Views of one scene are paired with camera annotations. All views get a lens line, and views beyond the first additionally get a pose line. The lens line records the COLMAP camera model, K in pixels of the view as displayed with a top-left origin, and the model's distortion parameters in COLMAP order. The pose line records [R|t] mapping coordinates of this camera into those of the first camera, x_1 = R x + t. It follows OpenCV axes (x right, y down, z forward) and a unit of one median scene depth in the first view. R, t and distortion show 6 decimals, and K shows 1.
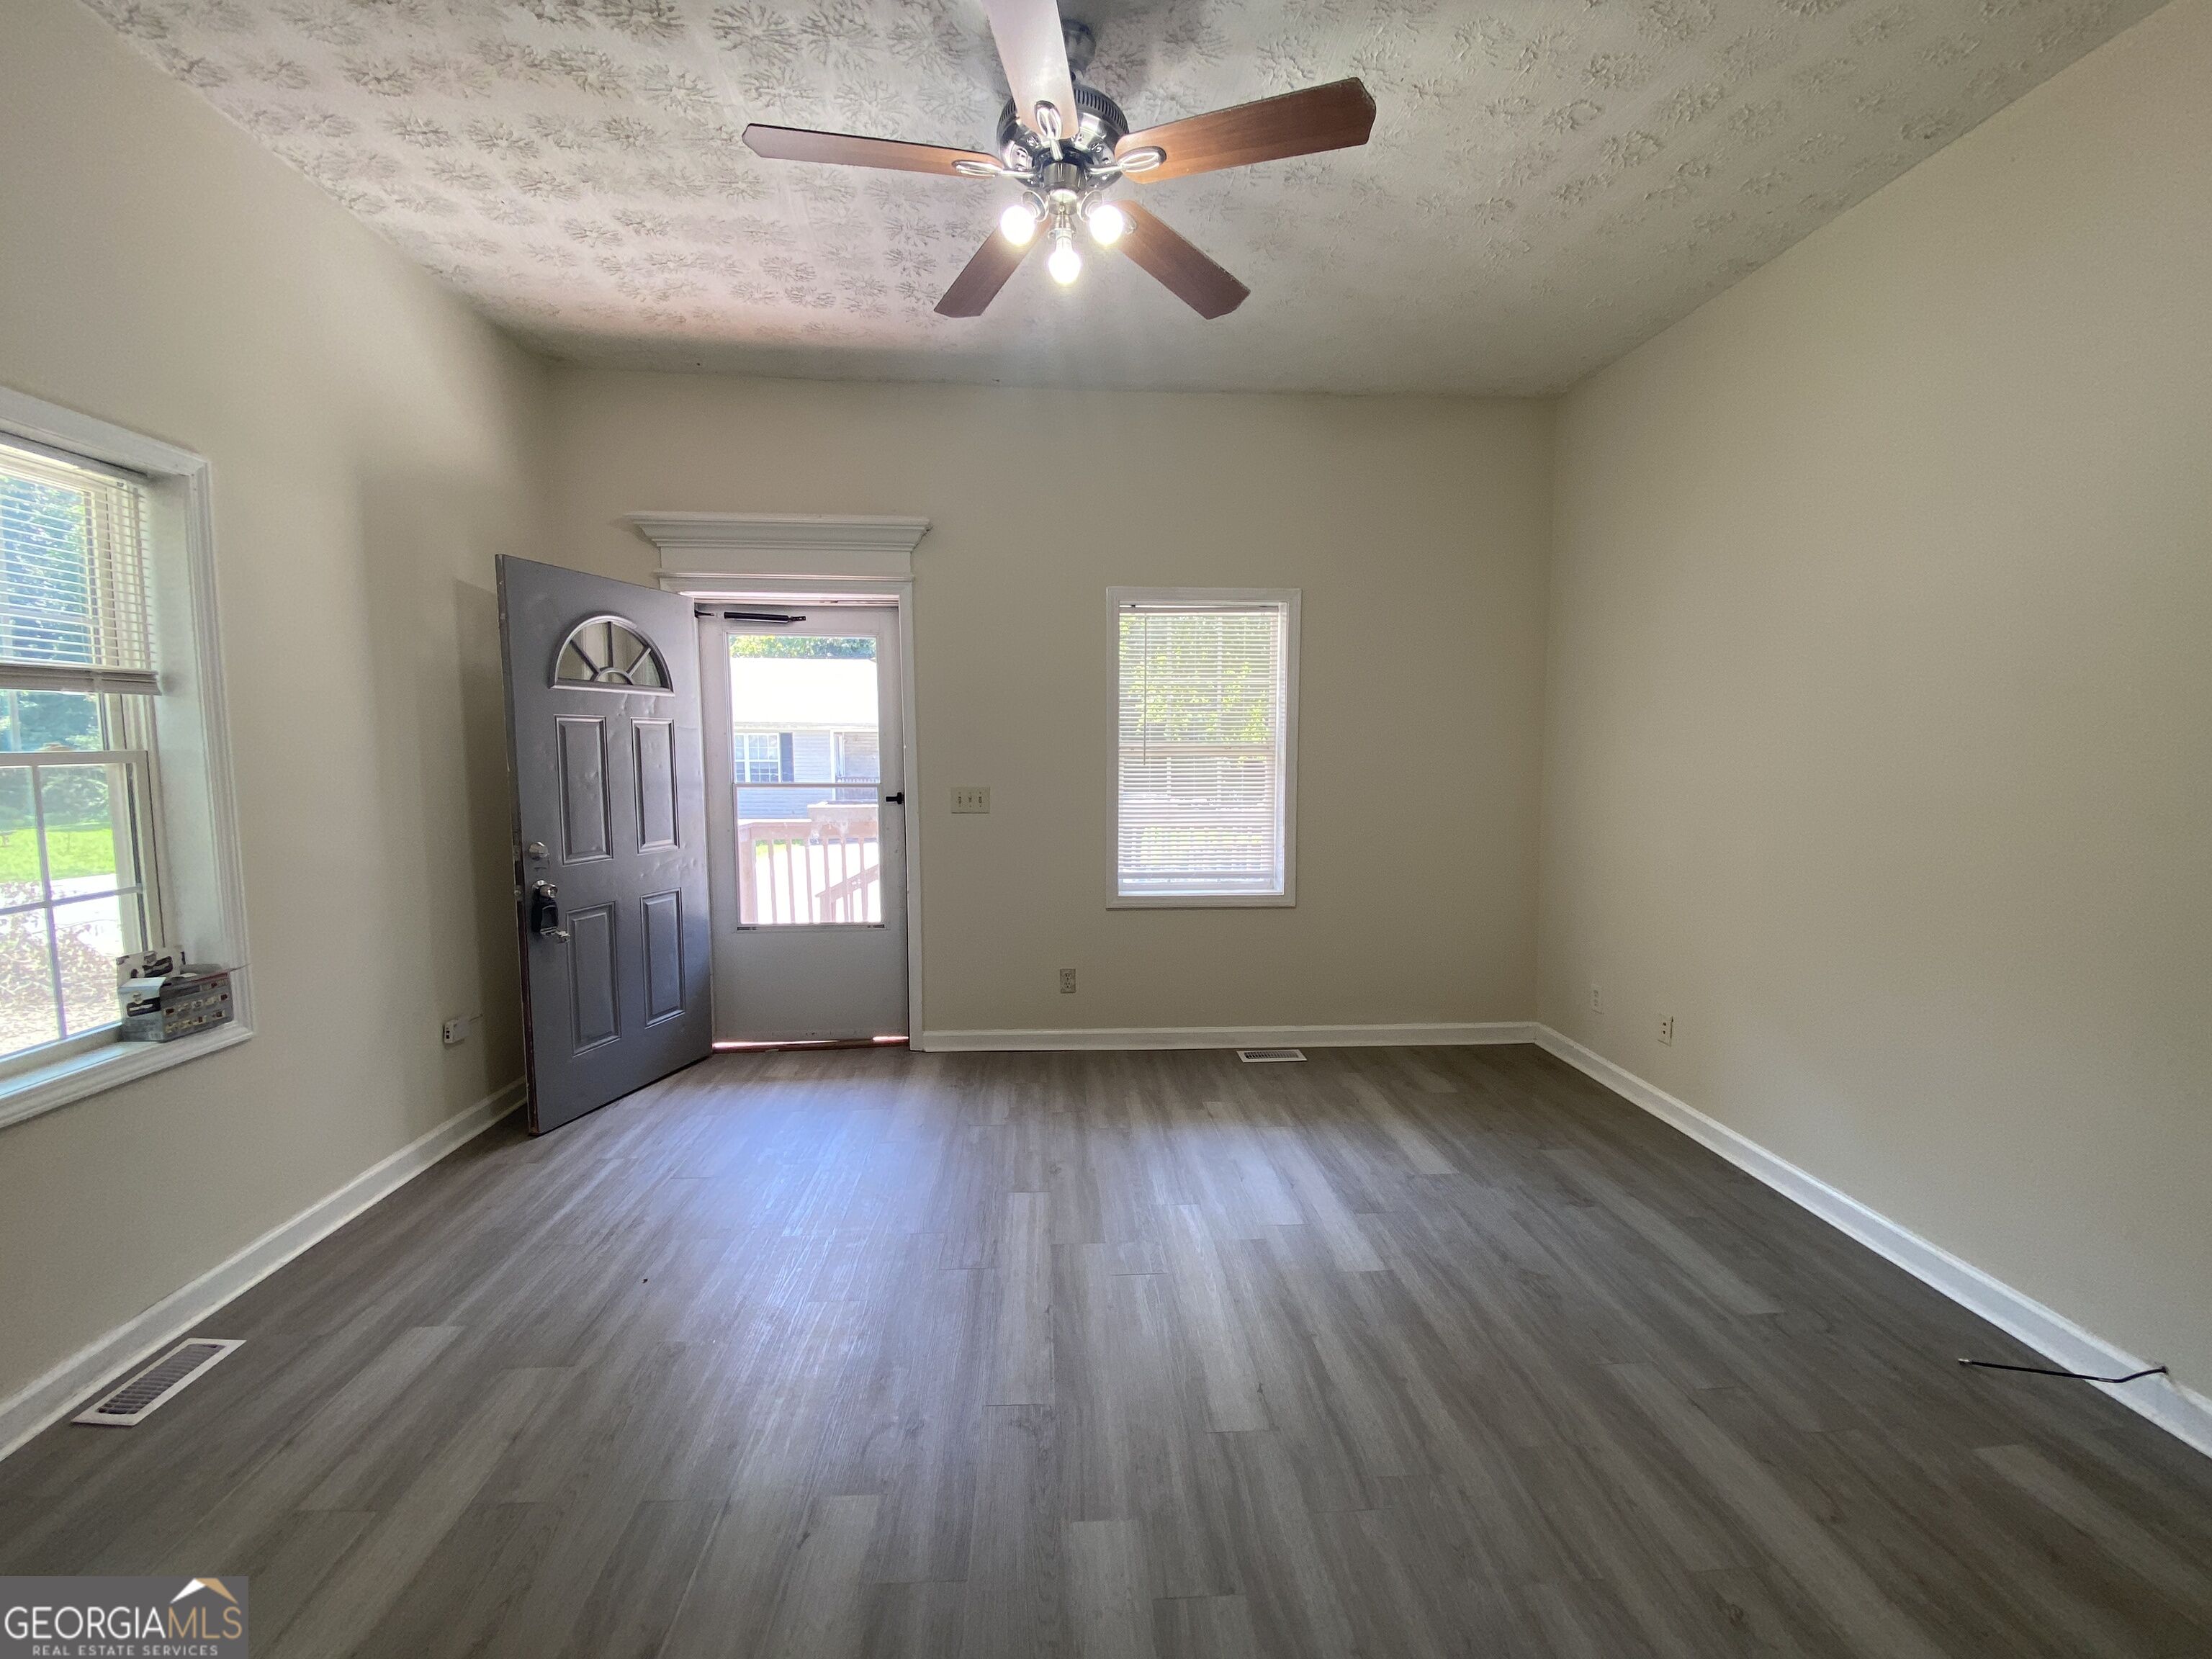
lens RADIAL K [[885.9, 0, 1110.6], [0, 885.9, 826.7], [0, 0, 1]] dist [0.024909, -0.024466]
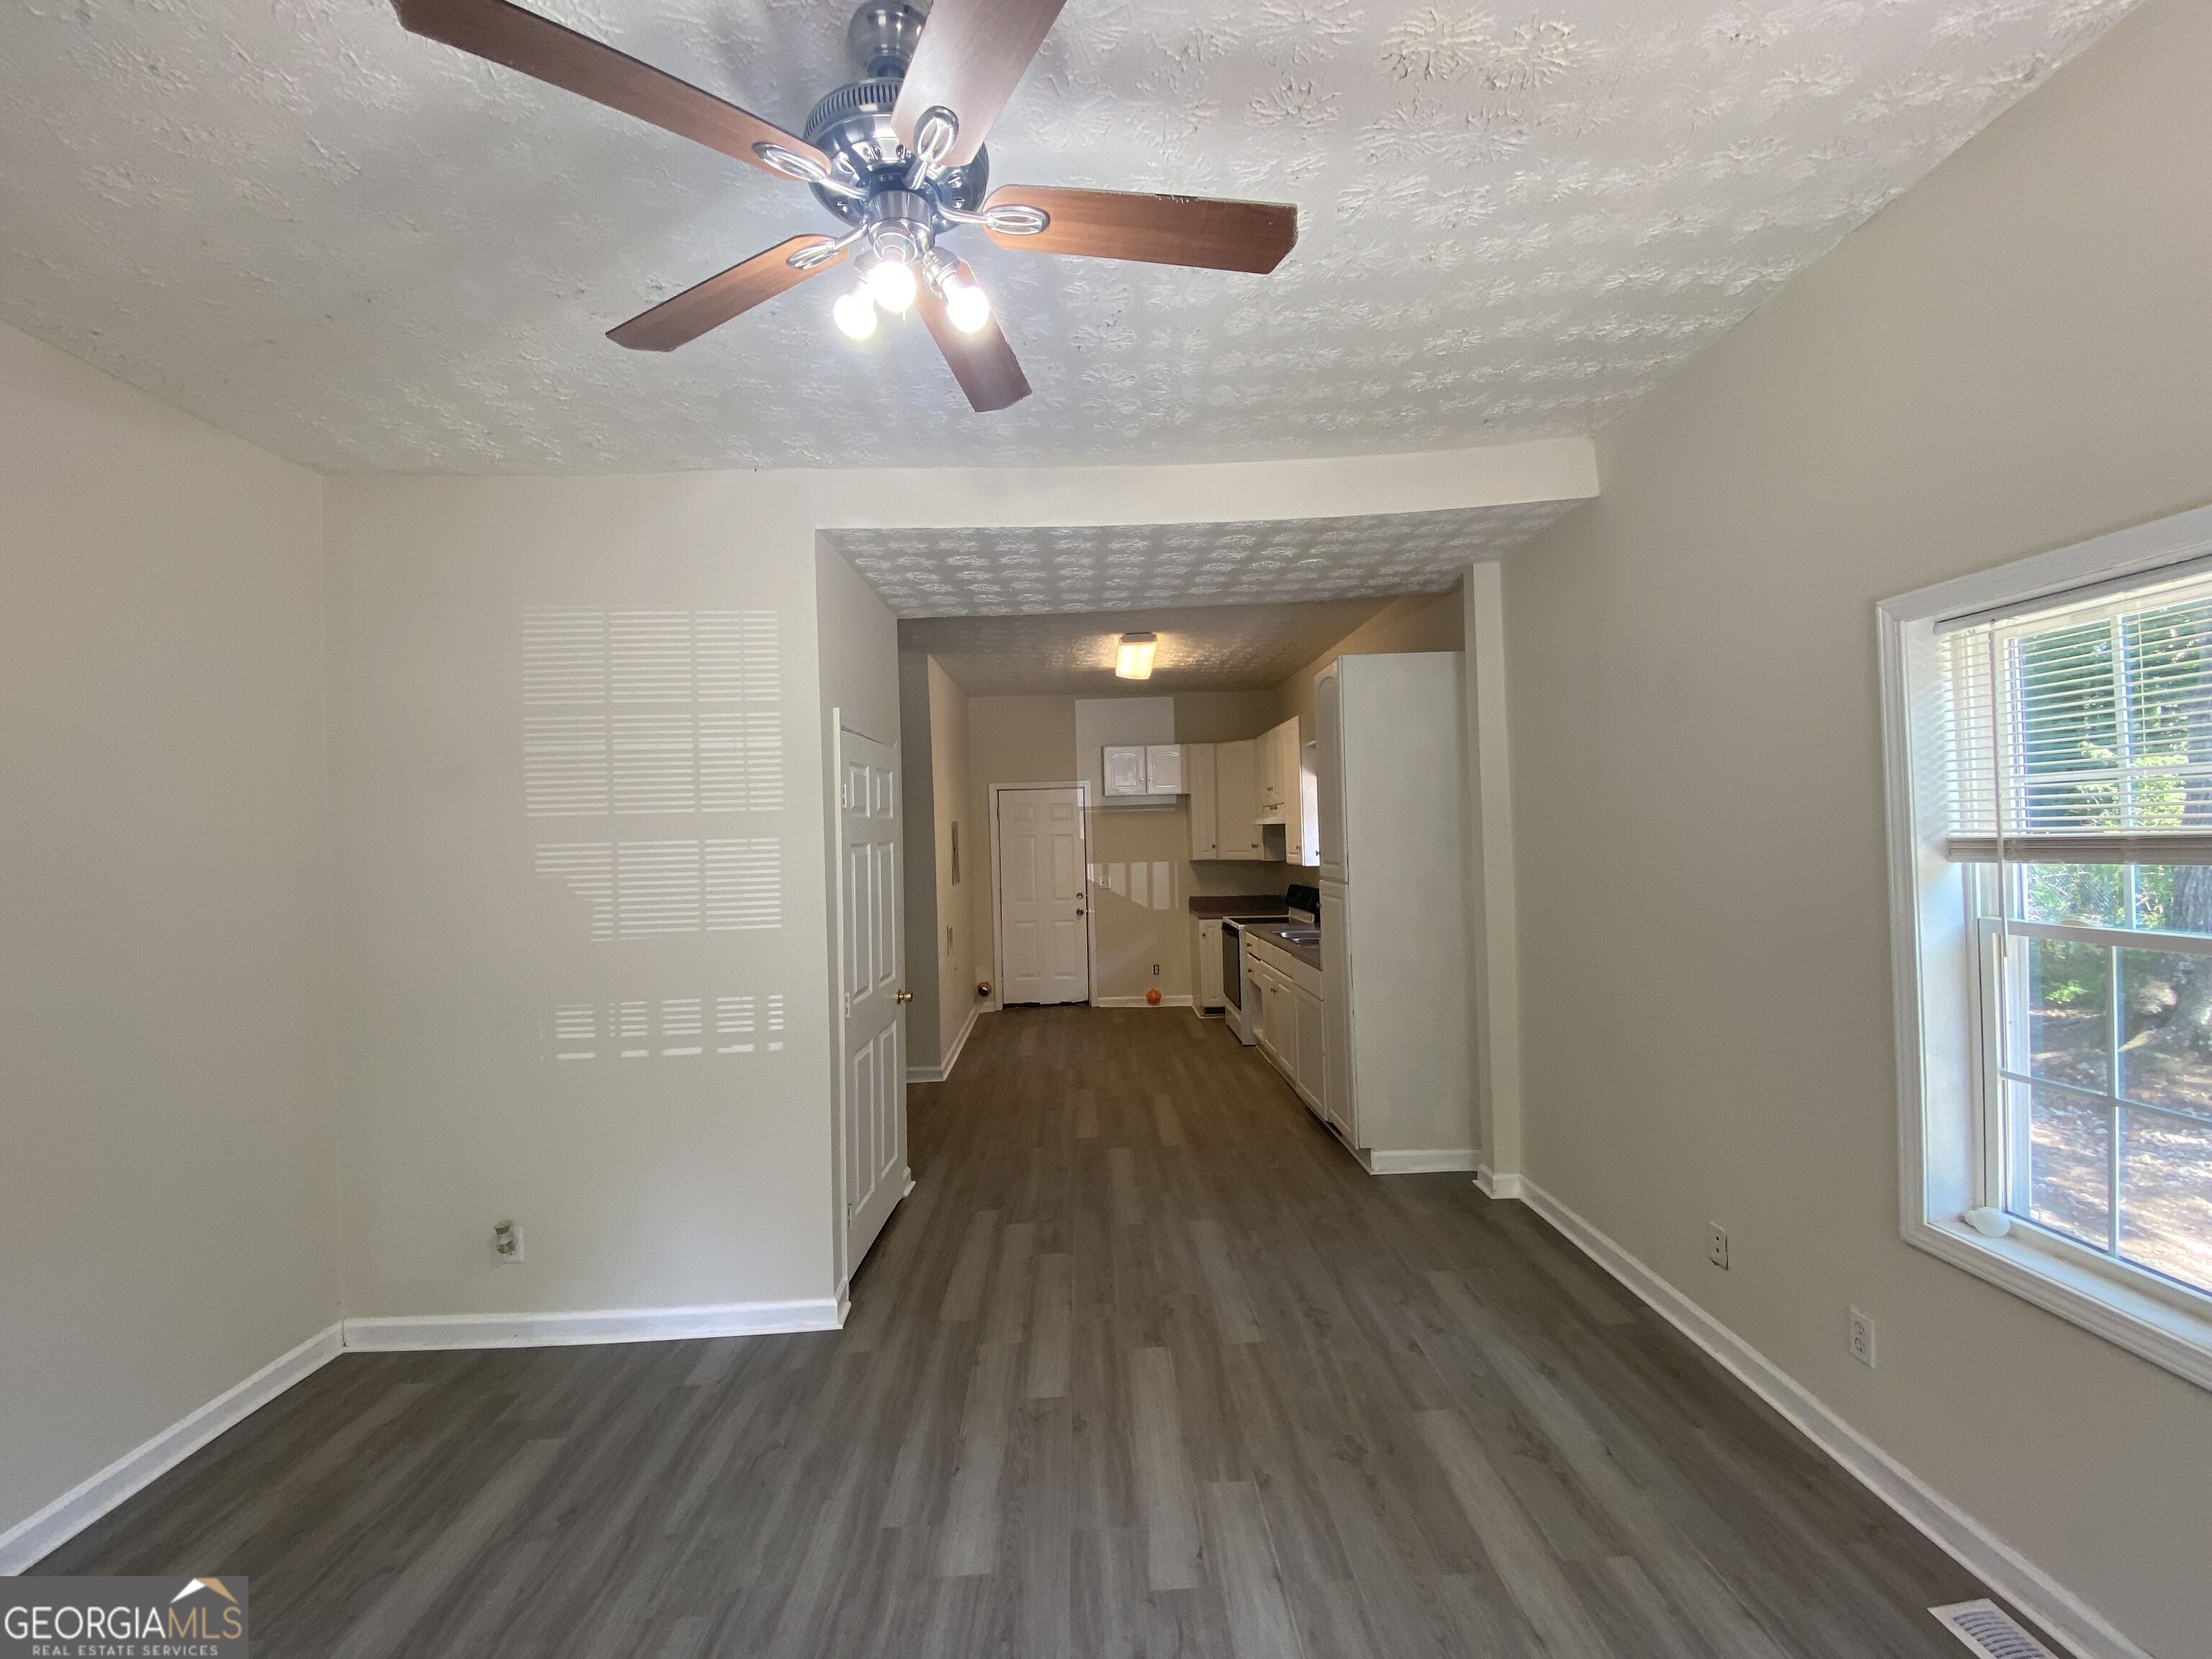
lens RADIAL K [[885.9, 0, 1110.6], [0, 885.9, 826.7], [0, 0, 1]] dist [0.024909, -0.024466]
pose [[-0.998359, 0.030473, 0.048489, -0.300700], [0.033775, 0.997058, 0.068813, -0.323268], [-0.046249, 0.070338, -0.996451, 2.143227]]
